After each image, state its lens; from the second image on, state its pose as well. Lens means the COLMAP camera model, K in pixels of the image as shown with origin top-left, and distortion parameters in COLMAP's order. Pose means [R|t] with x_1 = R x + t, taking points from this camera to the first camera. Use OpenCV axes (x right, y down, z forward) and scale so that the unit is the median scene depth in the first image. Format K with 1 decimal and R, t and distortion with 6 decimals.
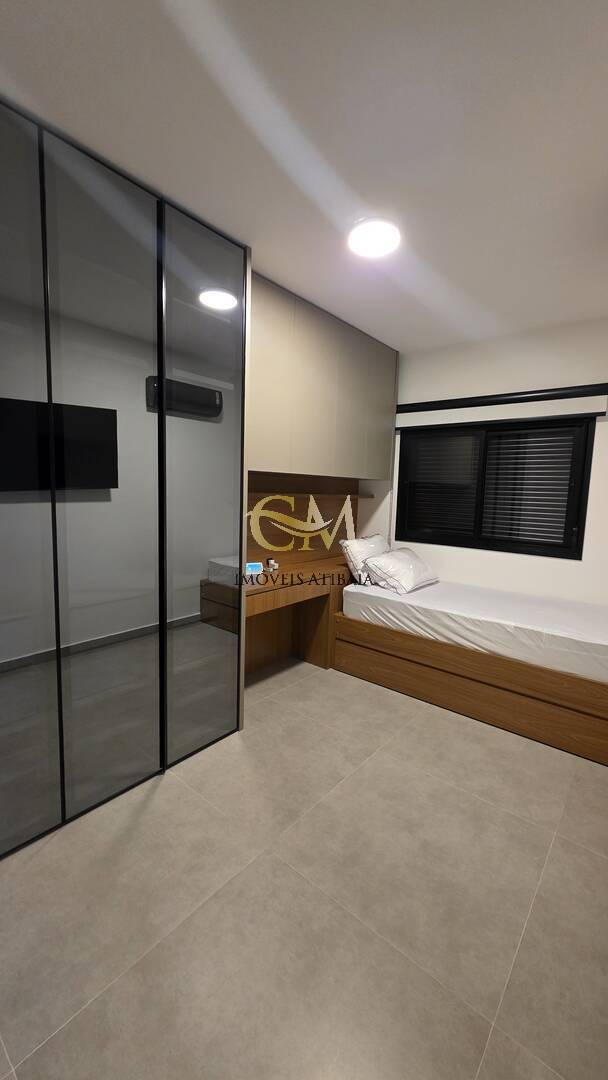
lens RADIAL K [[428.4, 0, 309.0], [0, 428.4, 537.1], [0, 0, 1]] dist [0.003400, 0.000055]
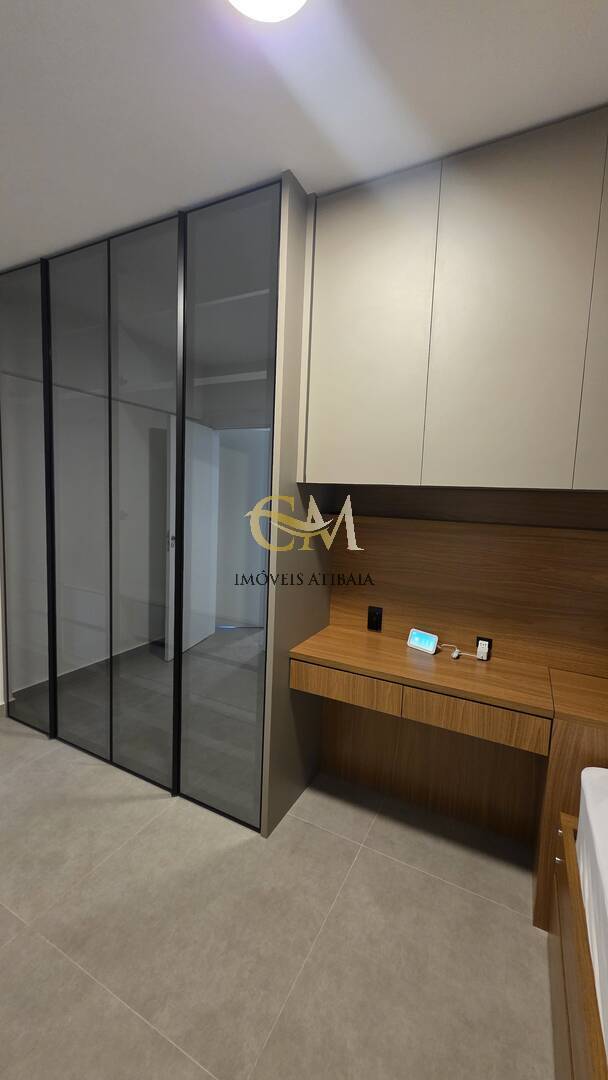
lens RADIAL K [[428.4, 0, 309.0], [0, 428.4, 537.1], [0, 0, 1]] dist [0.003400, 0.000055]
pose [[0.217333, 0.070951, -0.973516, 0.479180], [-0.141591, 0.989097, 0.040477, -0.087042], [0.965774, 0.129044, 0.225009, 0.756214]]
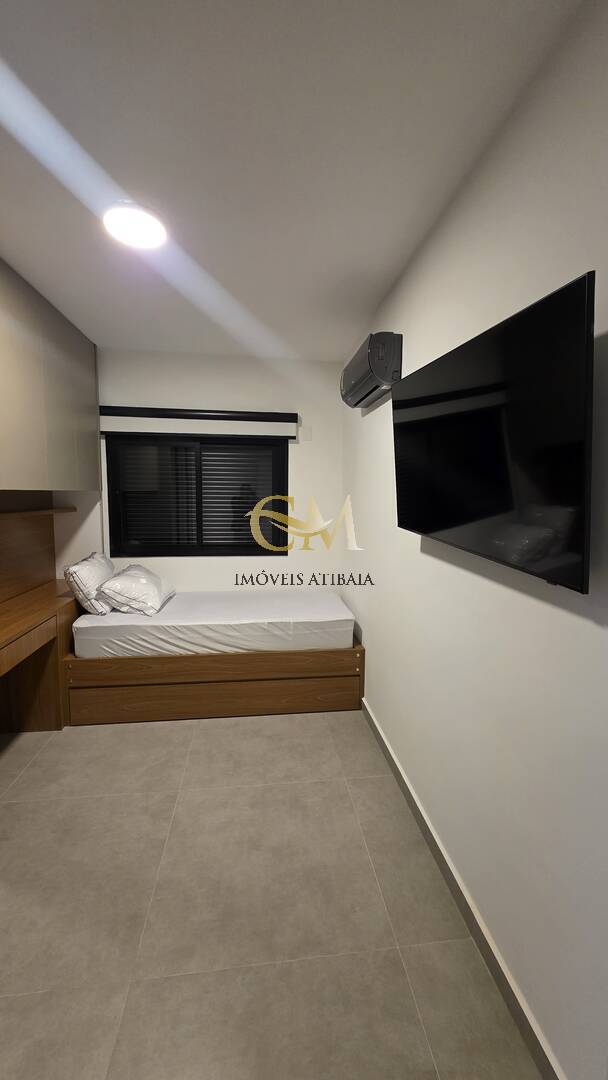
lens RADIAL K [[426.6, 0, 308.6], [0, 426.6, 538.8], [0, 0, 1]] dist [-0.000729, -0.000407]
pose [[0.688340, -0.093371, 0.719354, -0.215836], [0.093586, 0.994824, 0.039576, -0.041148], [-0.719326, 0.040080, 0.693515, 0.125332]]
